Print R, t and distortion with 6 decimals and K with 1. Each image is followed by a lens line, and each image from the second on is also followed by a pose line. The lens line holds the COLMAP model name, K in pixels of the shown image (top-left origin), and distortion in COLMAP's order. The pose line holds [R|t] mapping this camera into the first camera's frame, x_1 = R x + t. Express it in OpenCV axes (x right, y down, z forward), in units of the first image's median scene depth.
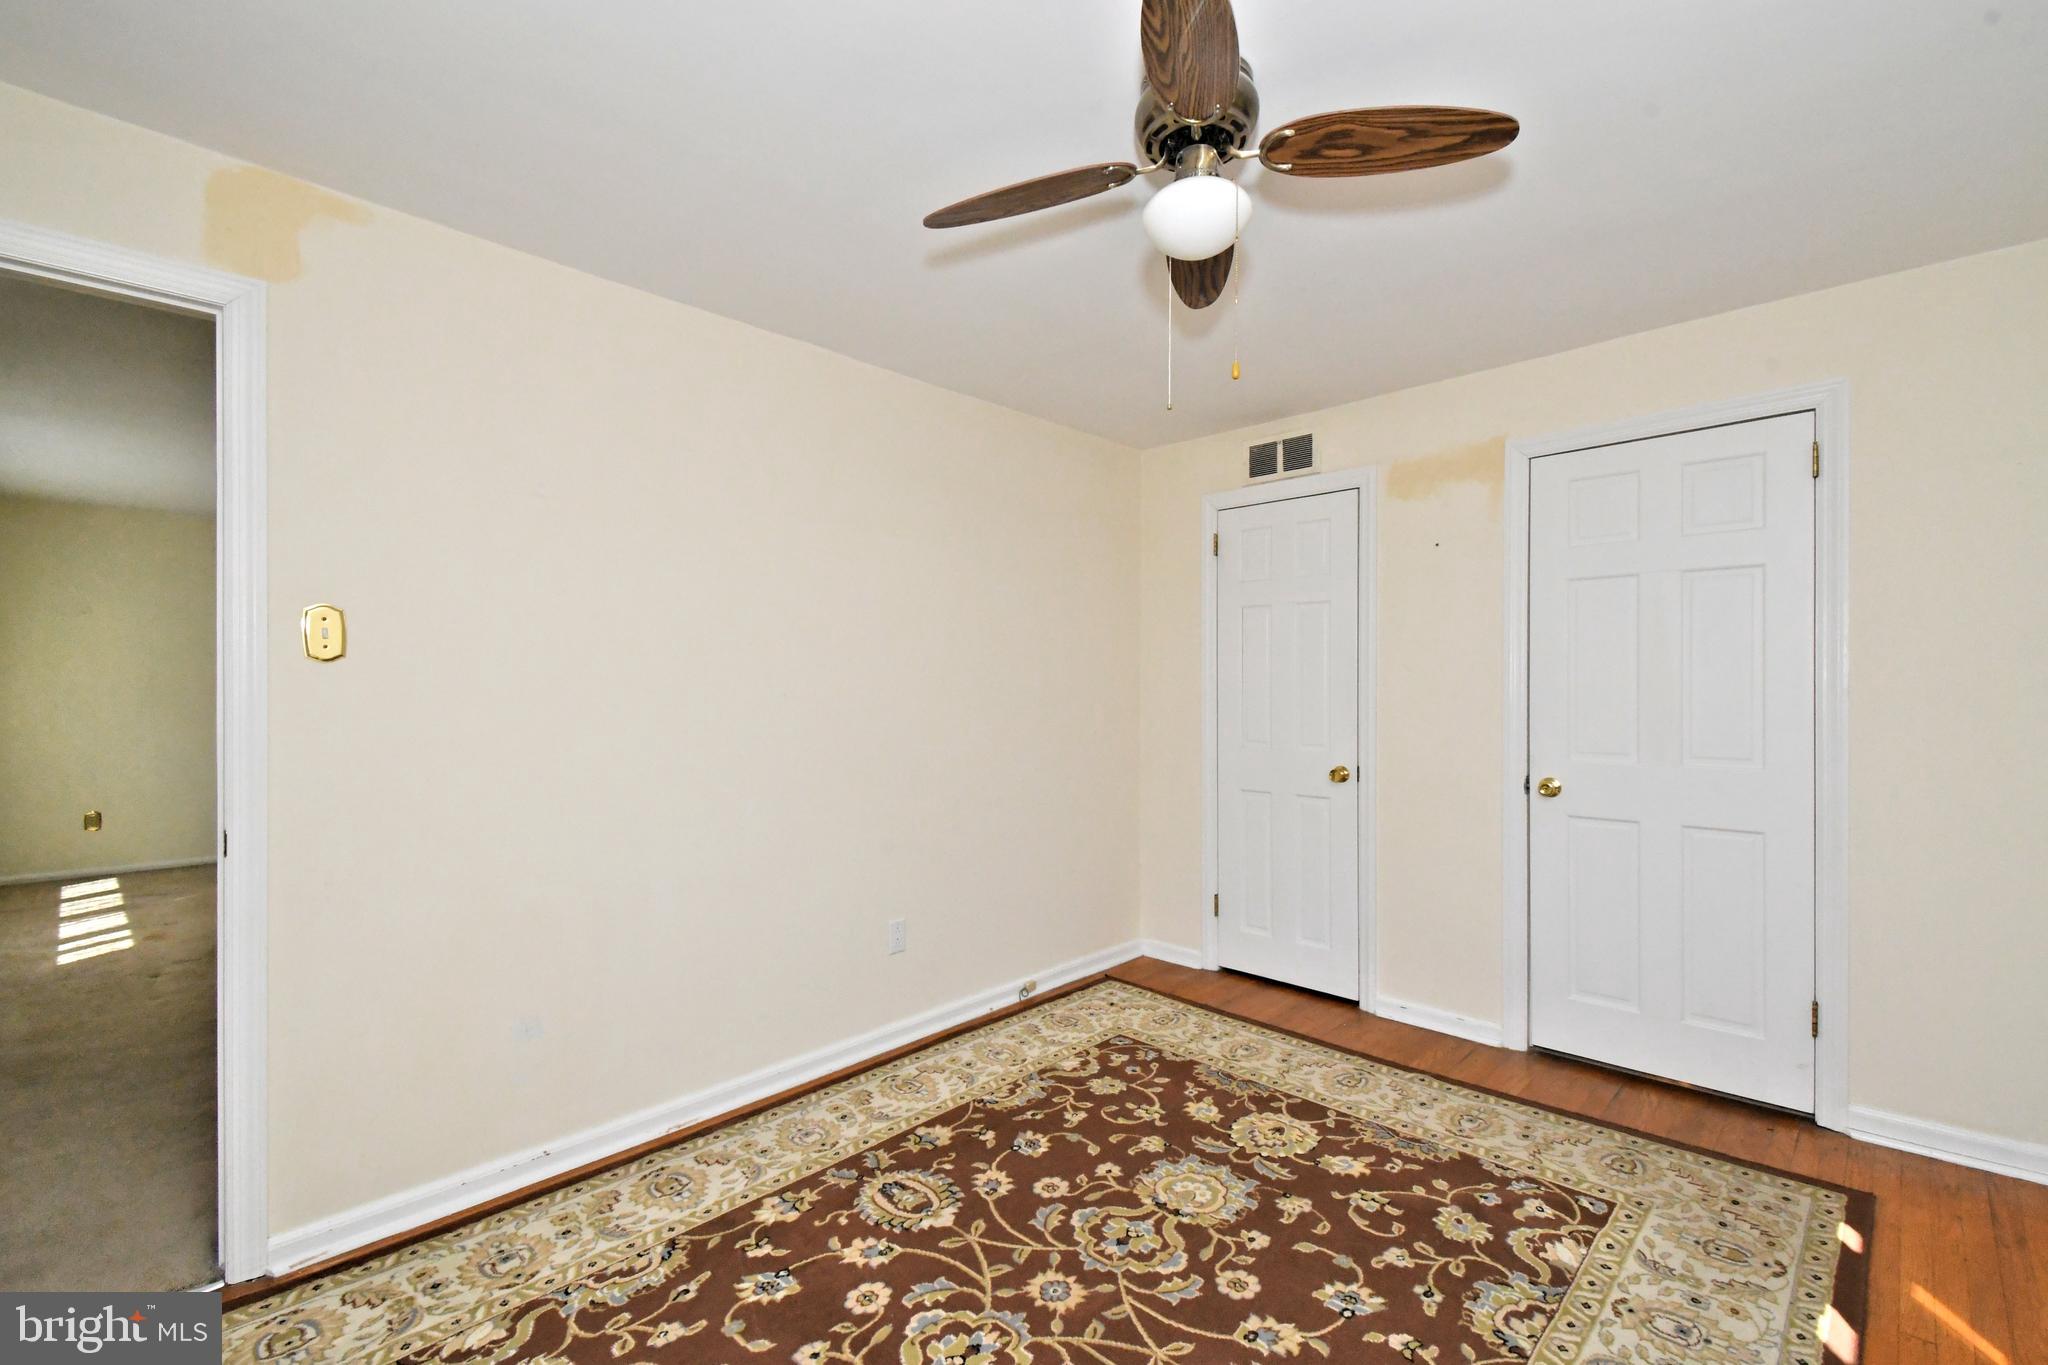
lens RADIAL K [[858.8, 0, 1004.5], [0, 858.8, 676.8], [0, 0, 1]] dist [-0.012878, -0.001485]
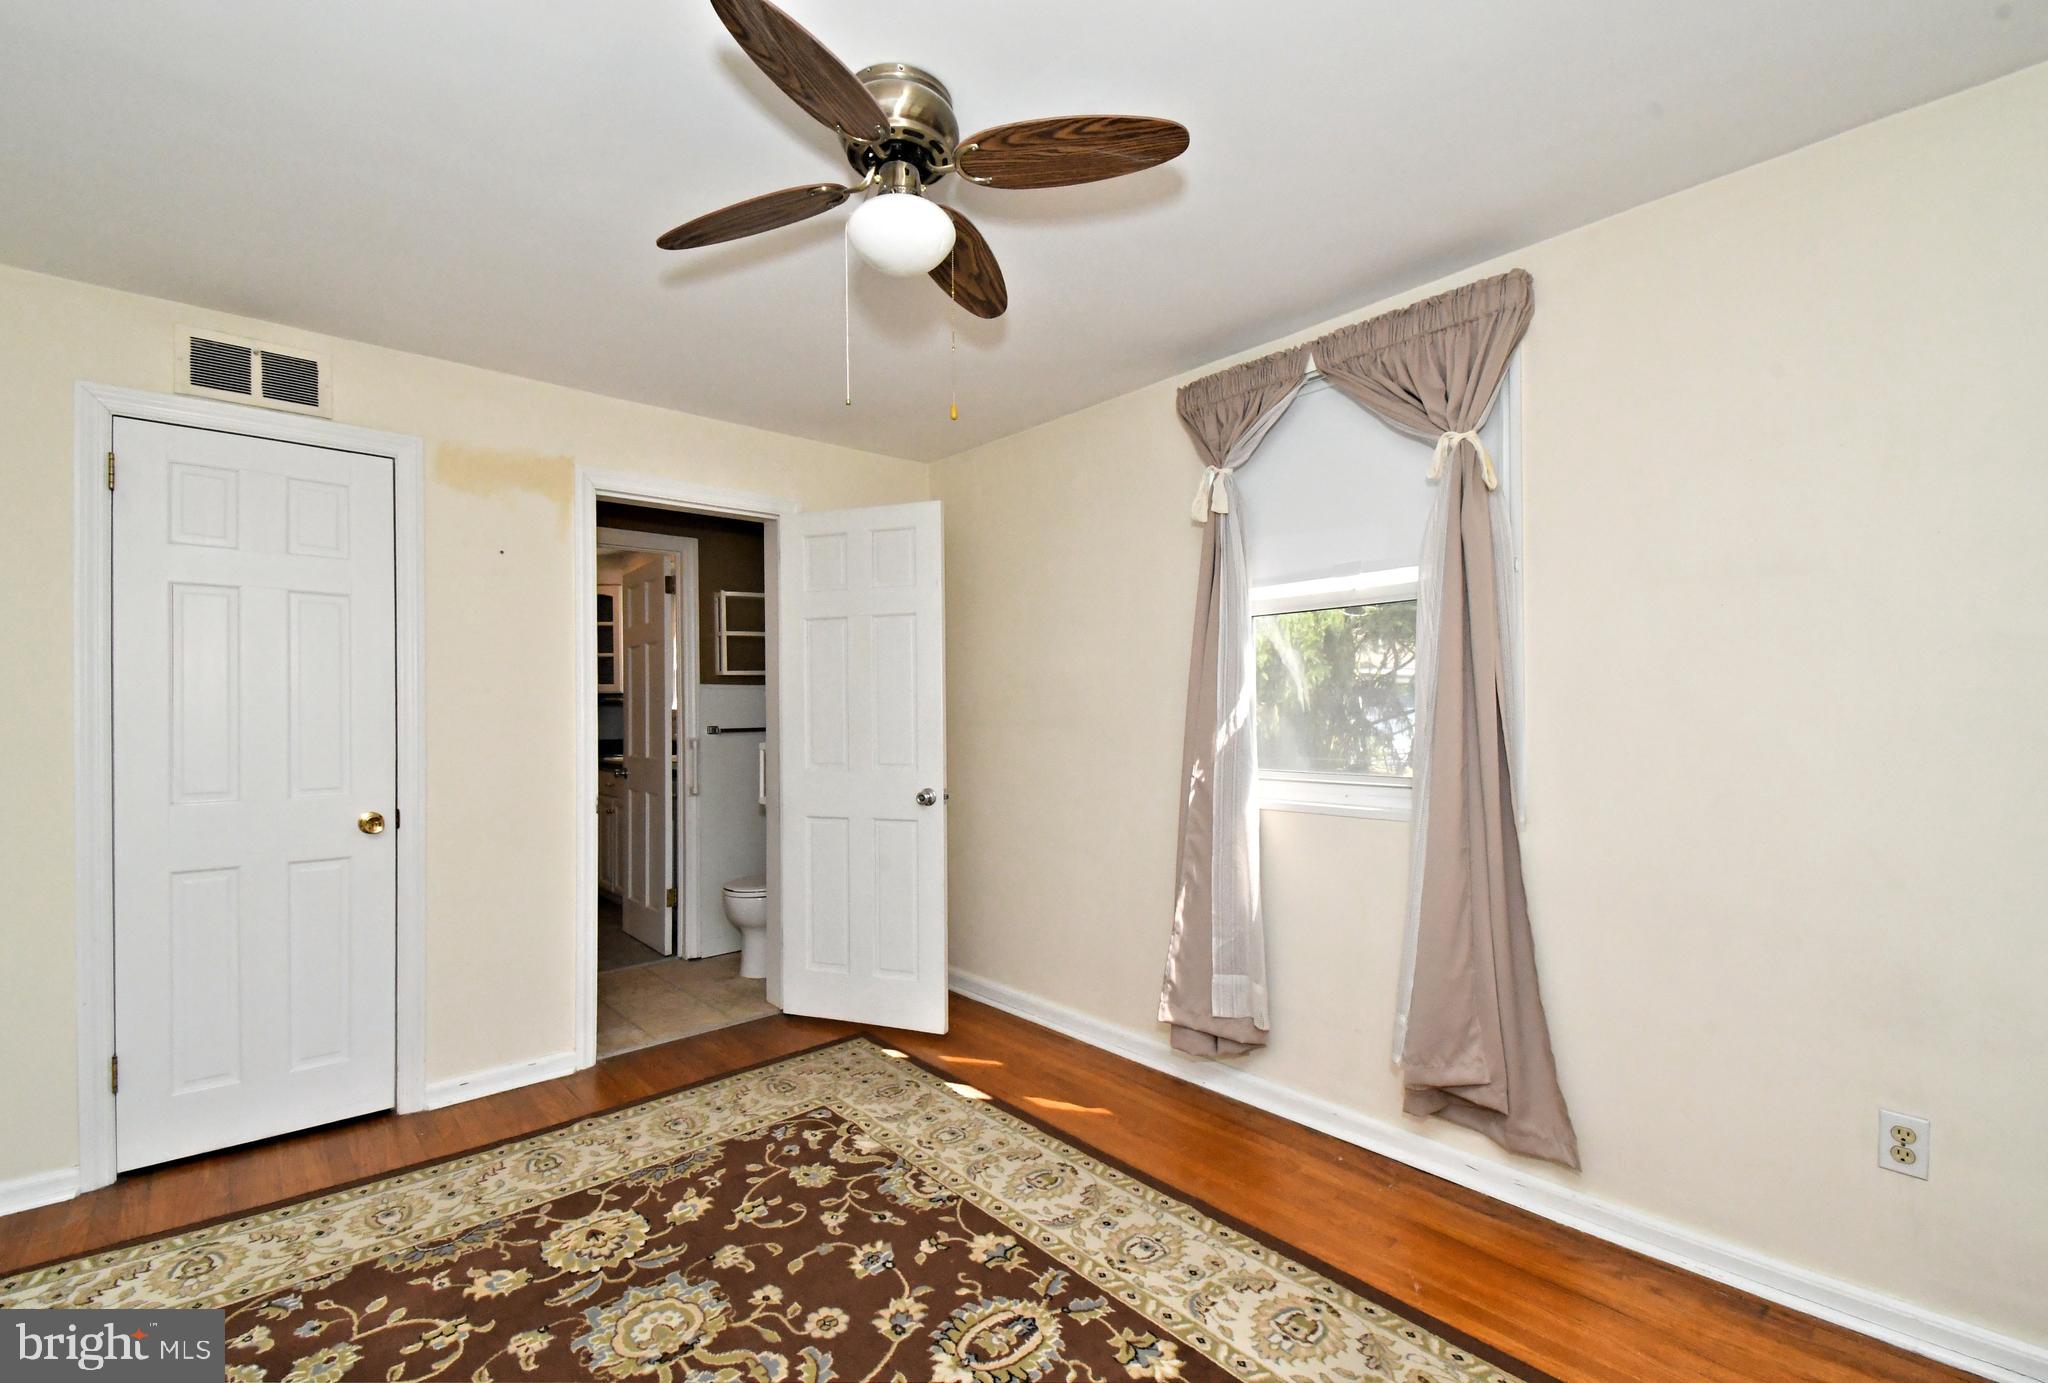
lens RADIAL K [[913.7, 0, 1009.5], [0, 913.7, 701.5], [0, 0, 1]] dist [-0.017821, -0.002719]
pose [[0.059830, 0.004144, 0.998200, -0.611041], [-0.000716, 0.999991, -0.004109, 0.013386], [-0.998208, -0.000469, 0.059832, 0.609181]]
